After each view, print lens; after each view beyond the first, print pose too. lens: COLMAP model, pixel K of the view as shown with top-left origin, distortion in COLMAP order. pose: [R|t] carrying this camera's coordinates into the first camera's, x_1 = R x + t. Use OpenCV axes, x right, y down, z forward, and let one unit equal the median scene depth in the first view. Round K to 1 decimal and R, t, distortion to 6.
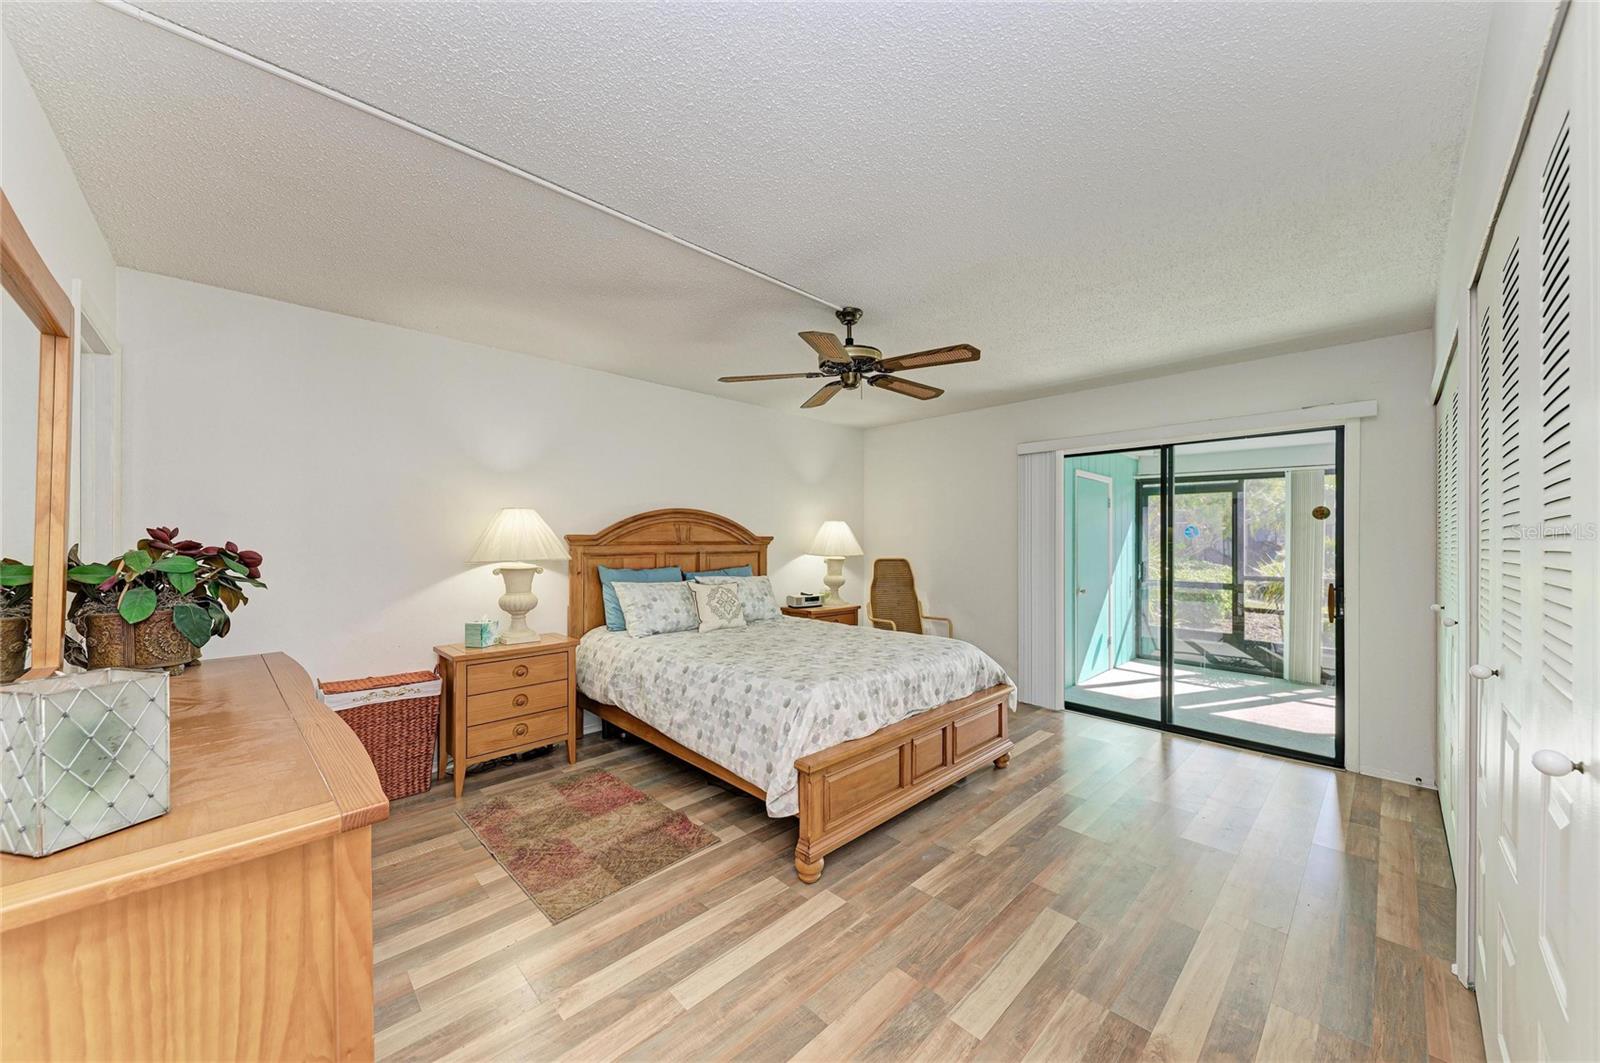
lens RADIAL K [[561.2, 0, 793.6], [0, 561.2, 538.0], [0, 0, 1]] dist [0.001115, 0.000033]
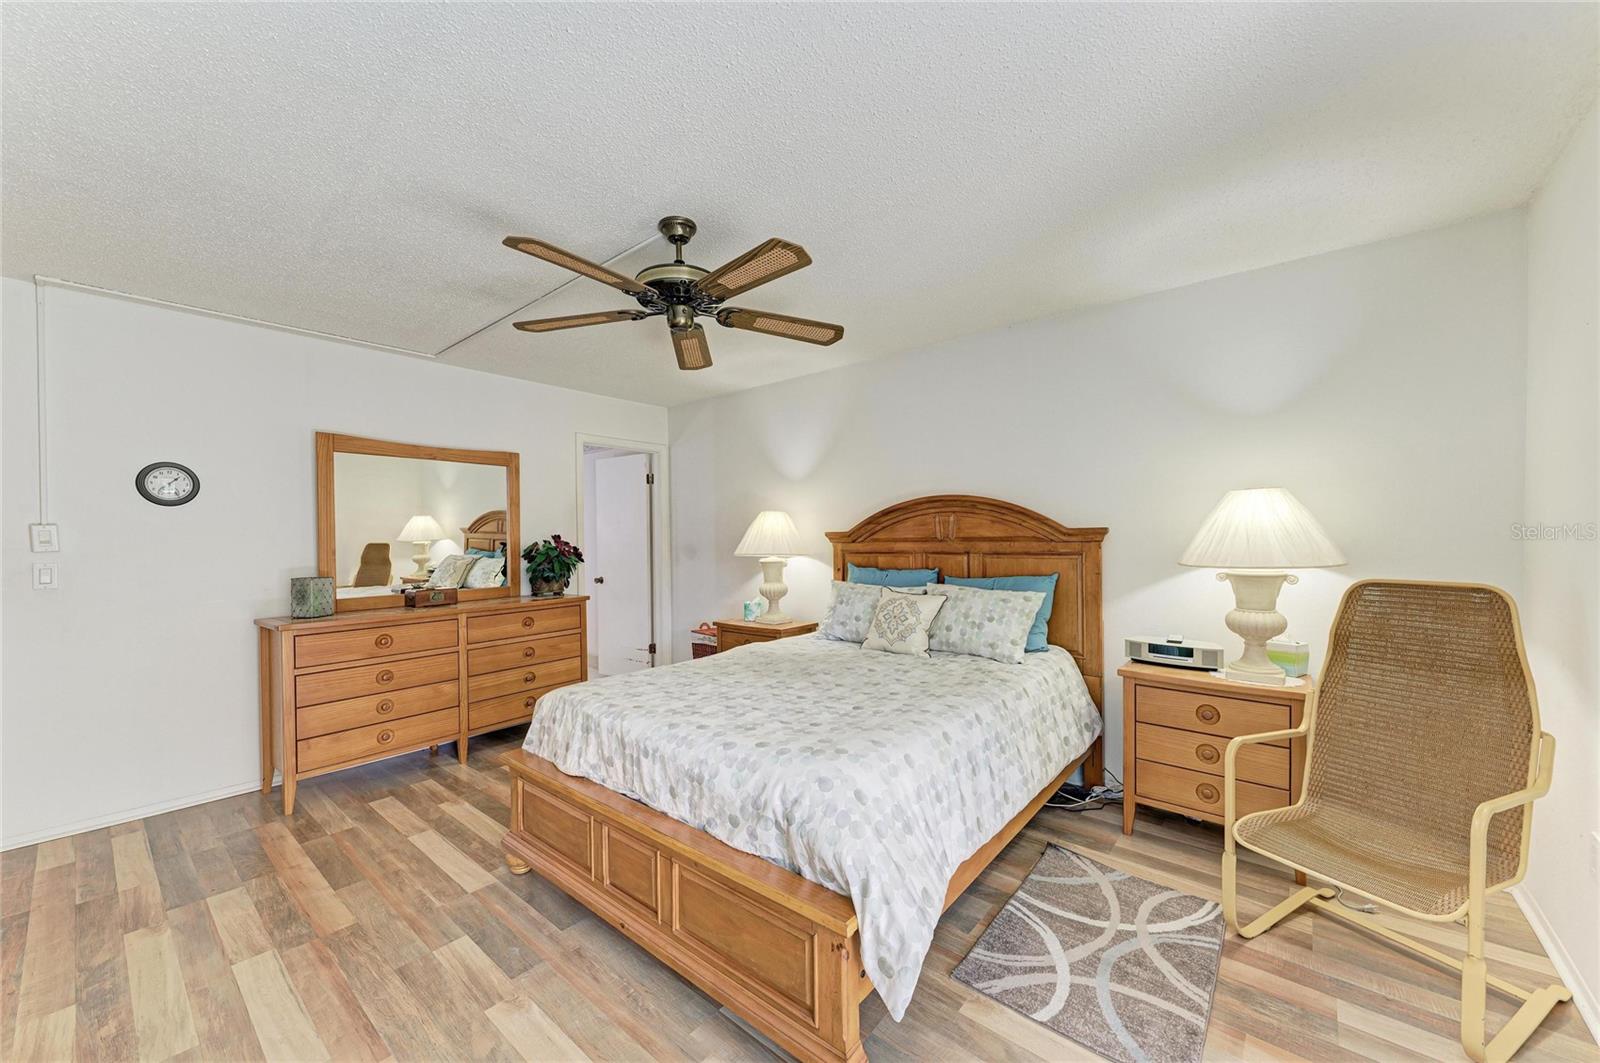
lens RADIAL K [[618.4, 0, 803.3], [0, 618.4, 538.6], [0, 0, 1]] dist [0.011786, -0.000171]
pose [[0.110612, -0.001295, -0.993863, 0.747100], [0.007220, 0.999974, -0.000499, 0.007786], [0.993837, -0.007120, 0.110619, 0.867347]]
